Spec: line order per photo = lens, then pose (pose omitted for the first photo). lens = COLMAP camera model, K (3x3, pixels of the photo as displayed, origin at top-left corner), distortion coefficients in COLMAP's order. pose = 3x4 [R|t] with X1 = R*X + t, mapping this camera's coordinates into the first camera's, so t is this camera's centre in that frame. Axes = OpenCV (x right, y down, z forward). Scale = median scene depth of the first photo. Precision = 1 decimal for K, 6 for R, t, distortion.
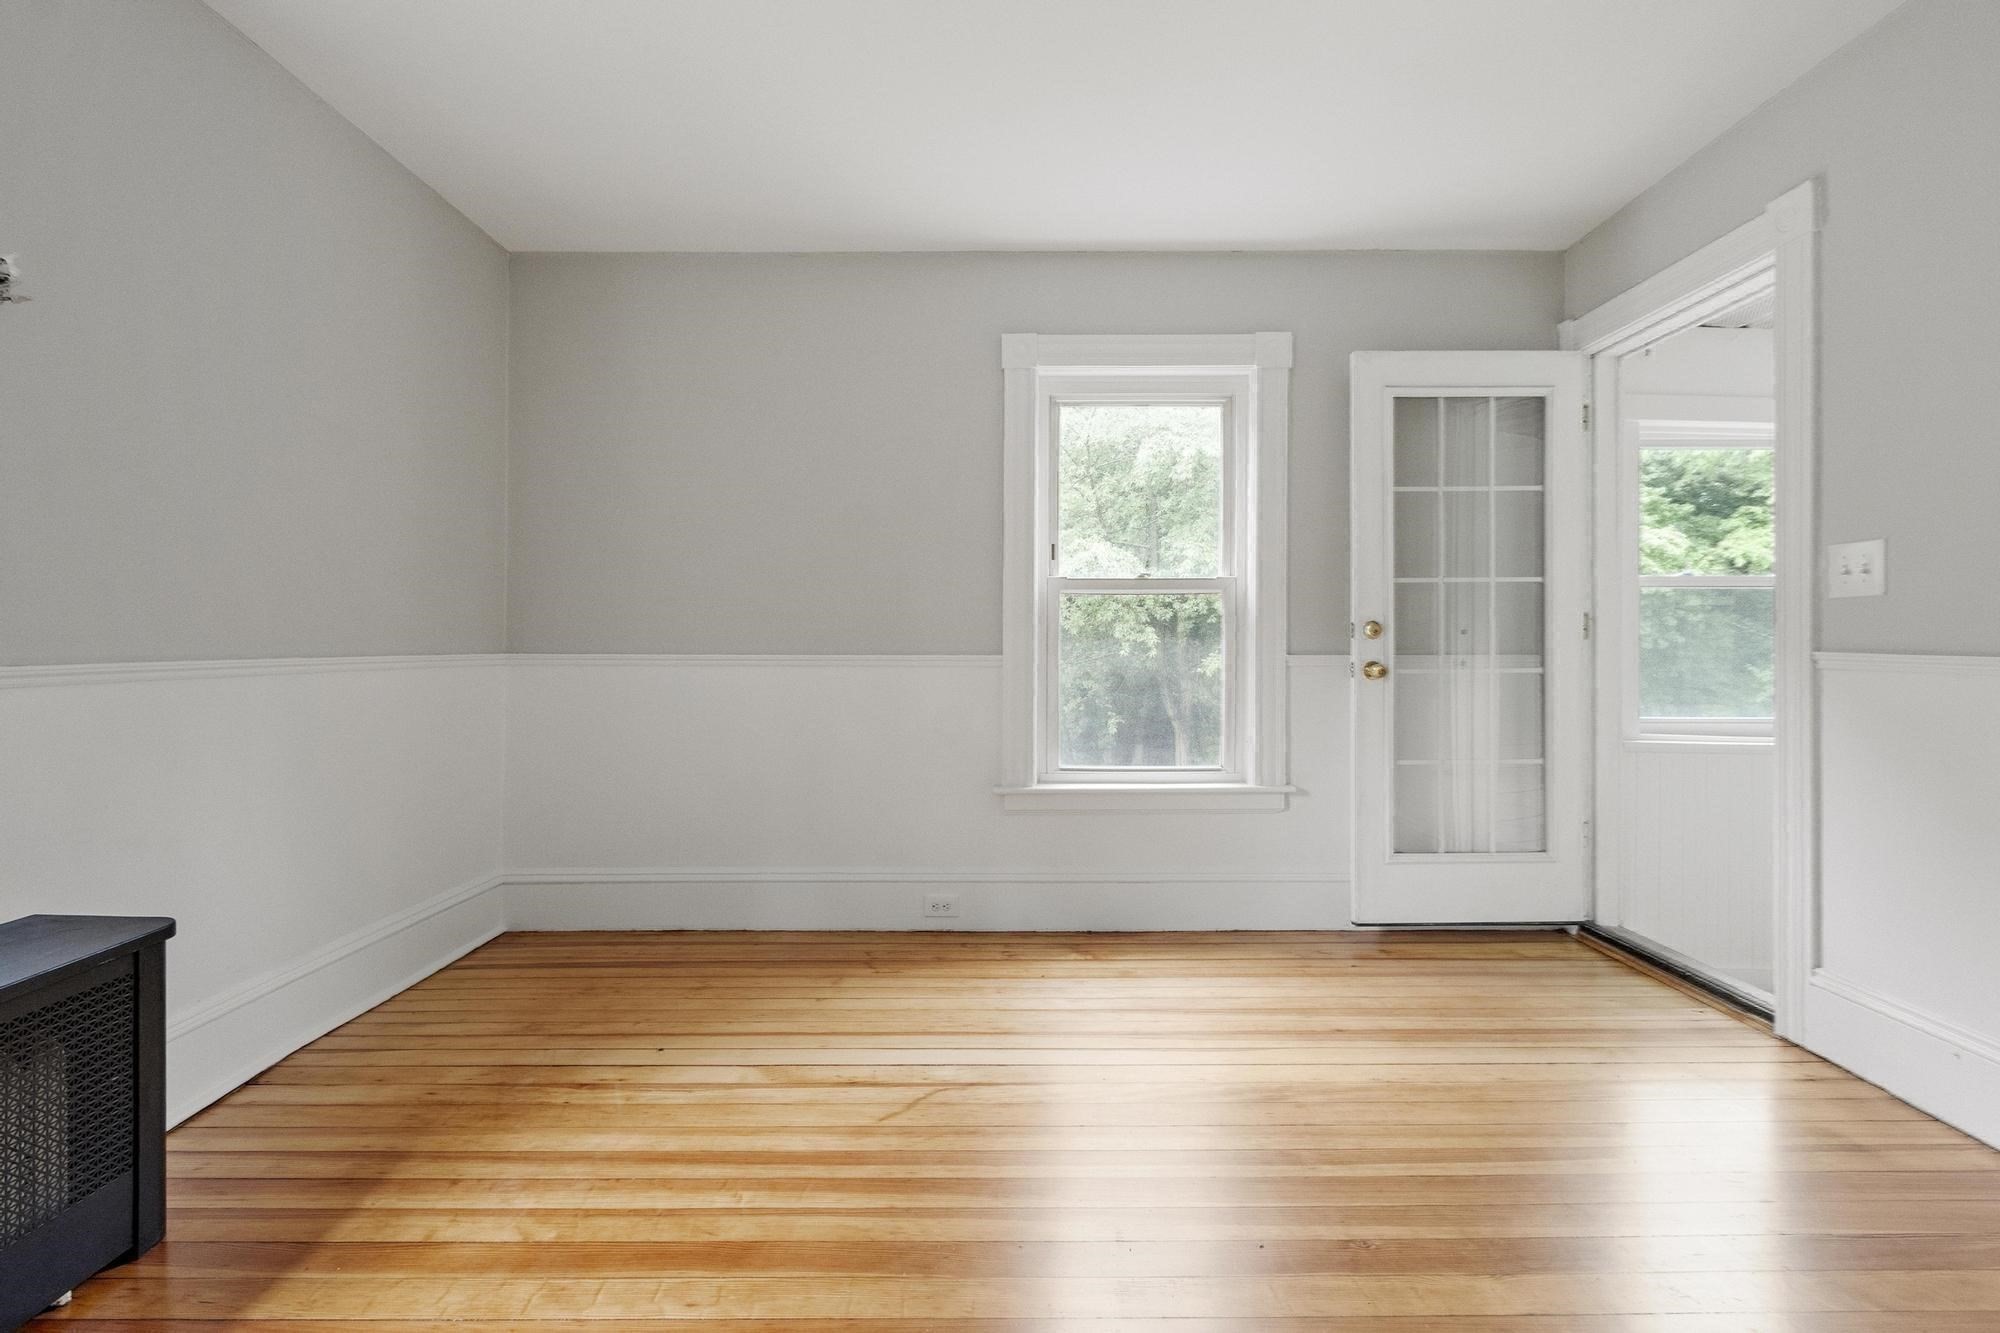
lens RADIAL K [[891.4, 0, 998.3], [0, 891.4, 657.7], [0, 0, 1]] dist [0.001656, 0.000431]
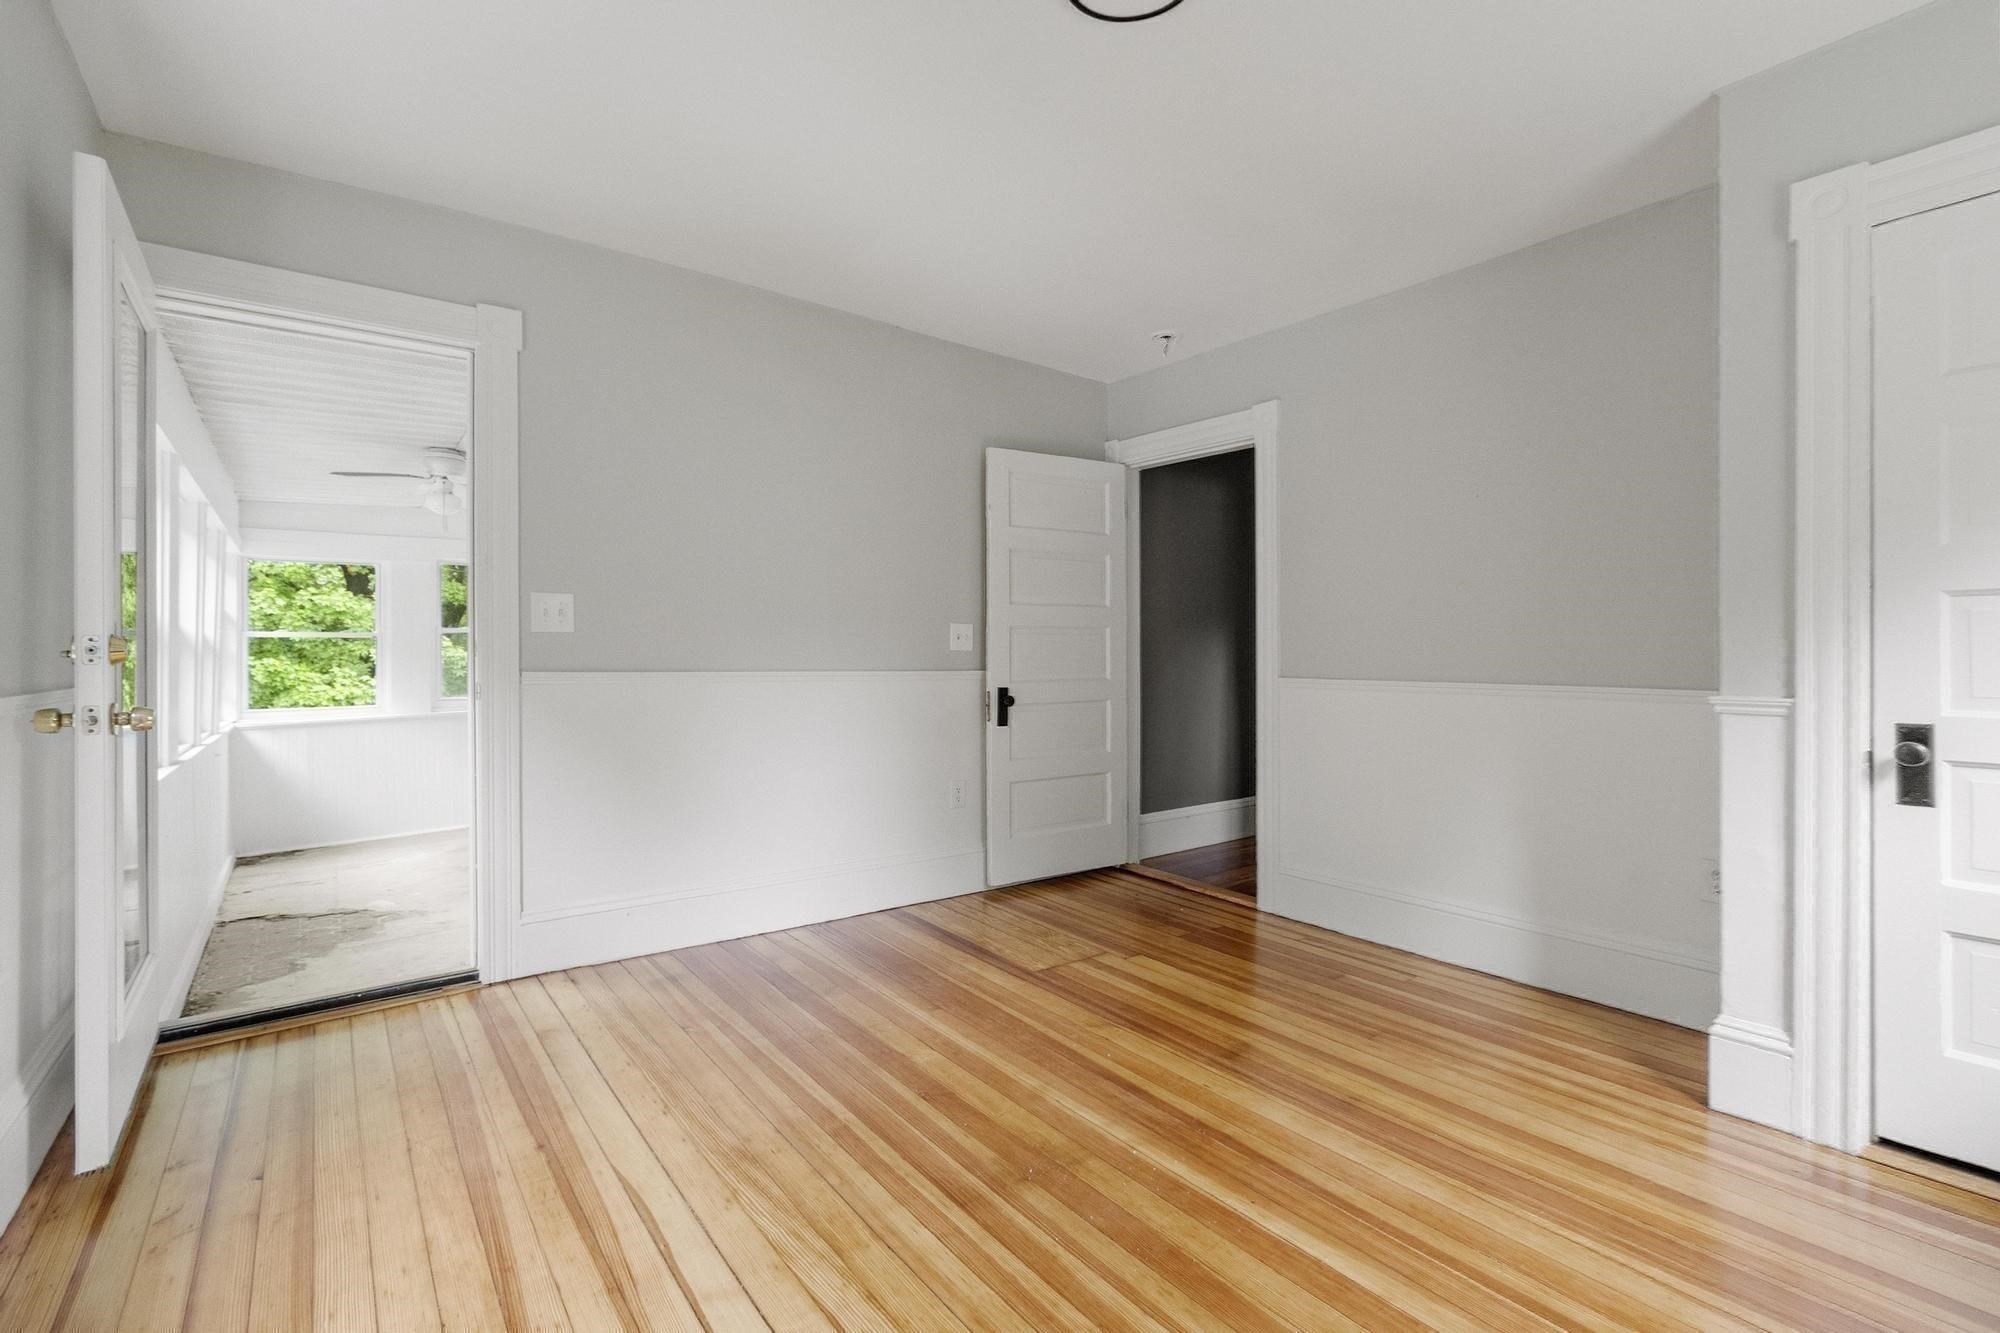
lens RADIAL K [[891.4, 0, 998.3], [0, 891.4, 657.7], [0, 0, 1]] dist [0.001656, 0.000431]
pose [[-0.610301, -0.000498, 0.792170, -0.516682], [0.015299, 0.999806, 0.012416, -0.030283], [-0.792022, 0.019697, -0.610175, 1.165823]]
